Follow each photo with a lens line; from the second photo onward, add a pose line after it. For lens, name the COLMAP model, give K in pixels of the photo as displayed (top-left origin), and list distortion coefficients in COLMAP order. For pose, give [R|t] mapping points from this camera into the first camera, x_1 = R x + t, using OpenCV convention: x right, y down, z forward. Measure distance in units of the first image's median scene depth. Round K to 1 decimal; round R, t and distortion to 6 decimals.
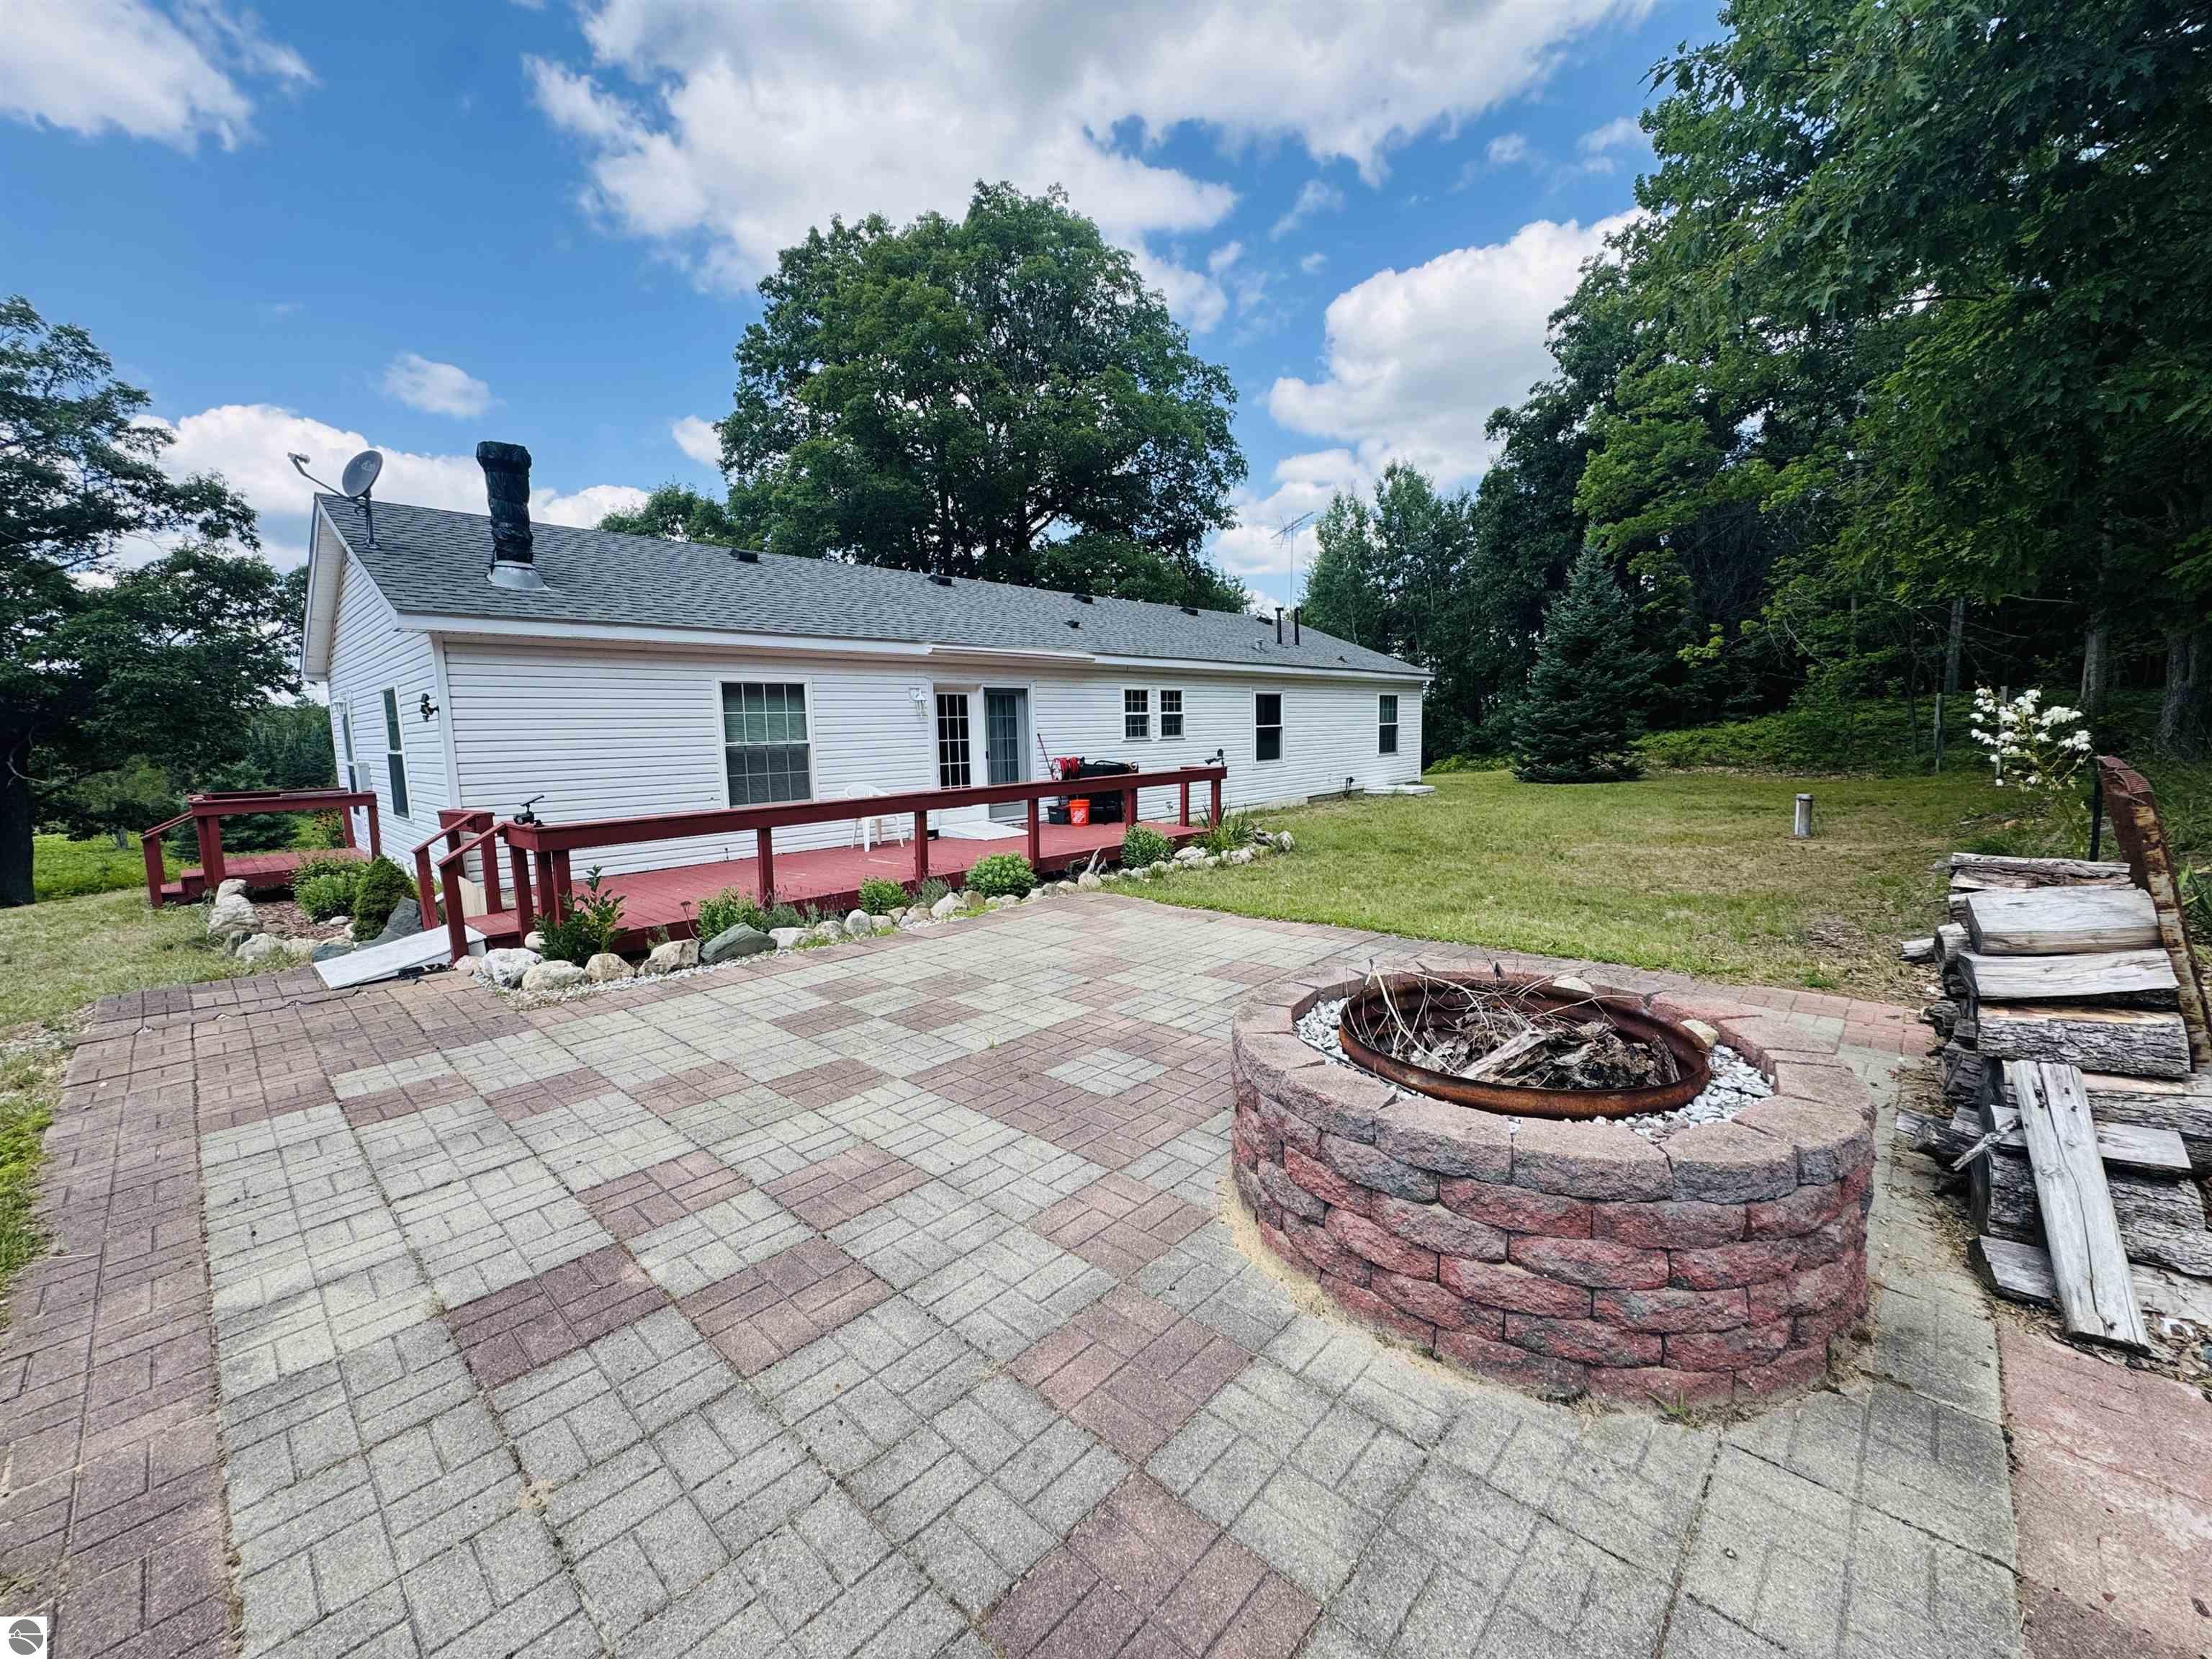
lens RADIAL K [[878.3, 0, 1111.6], [0, 878.3, 832.2], [0, 0, 1]] dist [-0.003210, 0.000506]
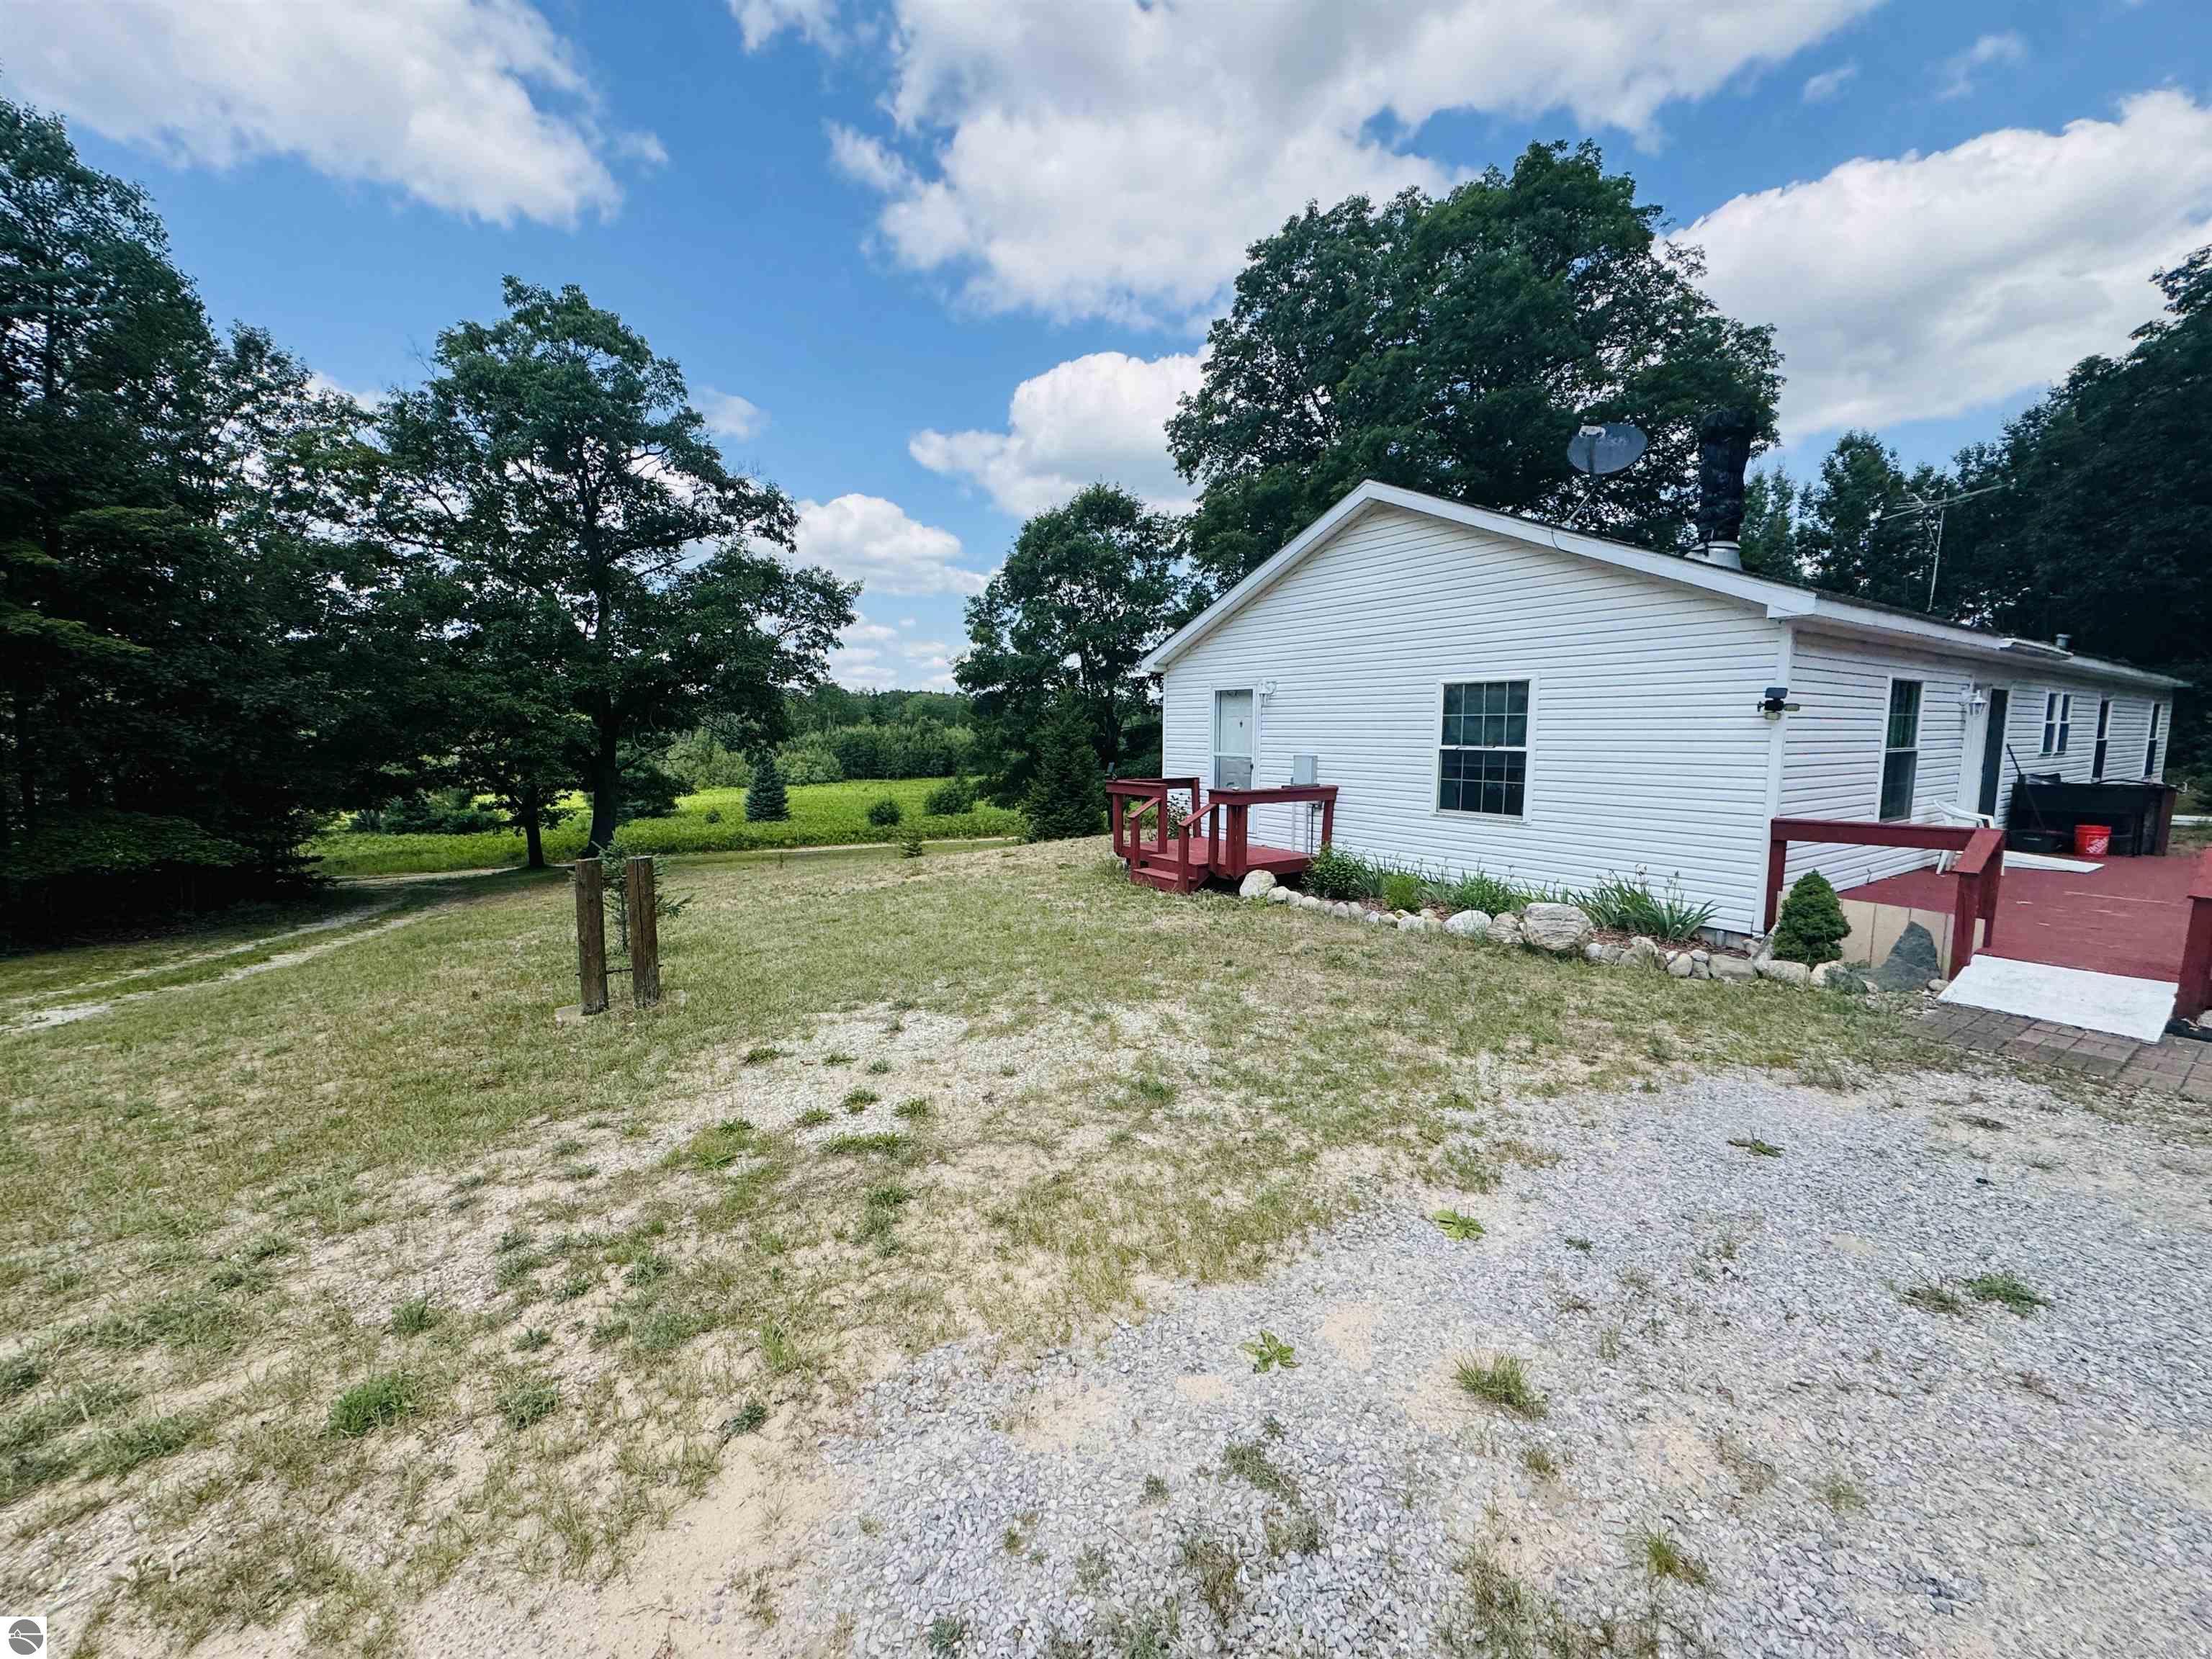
lens RADIAL K [[878.3, 0, 1123.8], [0, 878.3, 814.8], [0, 0, 1]] dist [-0.003210, 0.000506]
pose [[0.975307, 0.047019, -0.215789, -1.015324], [-0.051054, 0.998609, -0.013160, -0.002673], [0.214870, 0.023852, 0.976351, 0.078862]]
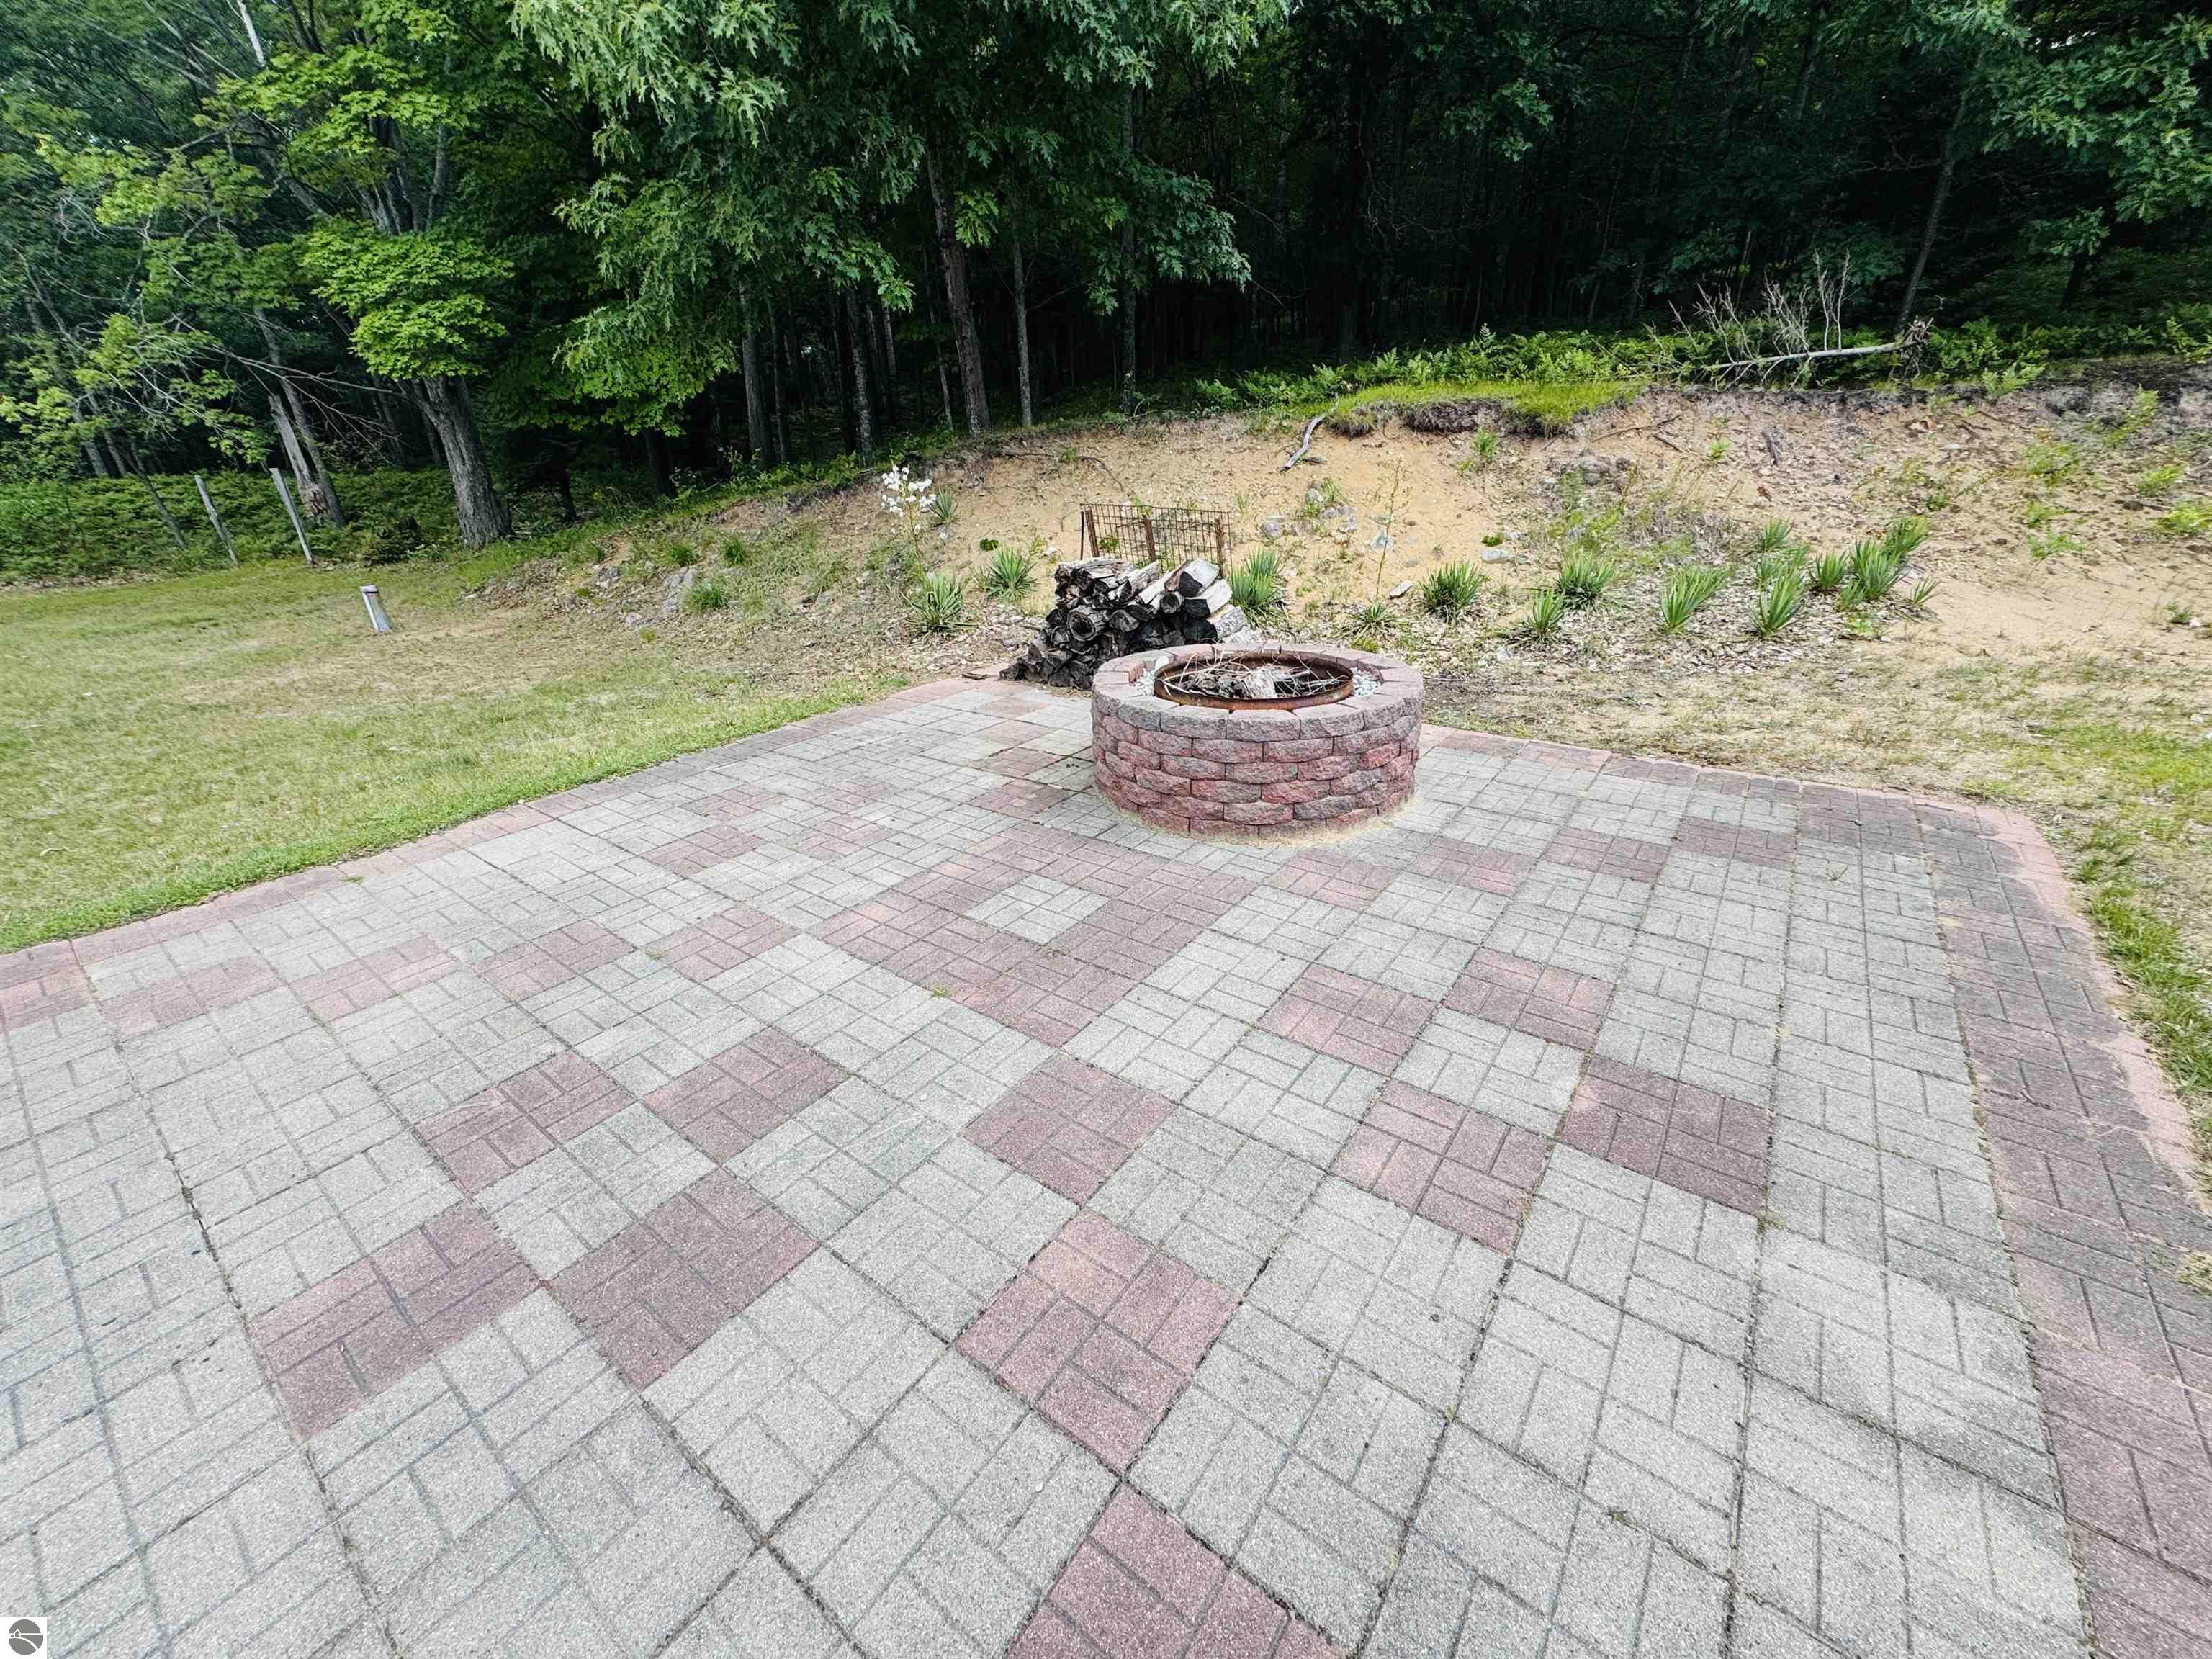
lens RADIAL K [[878.3, 0, 1106.1], [0, 878.3, 828.3], [0, 0, 1]] dist [-0.003210, 0.000506]
pose [[-0.104583, -0.363858, 0.925565, -0.336894], [0.150446, 0.914170, 0.376377, -0.052240], [-0.983071, 0.178611, -0.040866, 0.399335]]
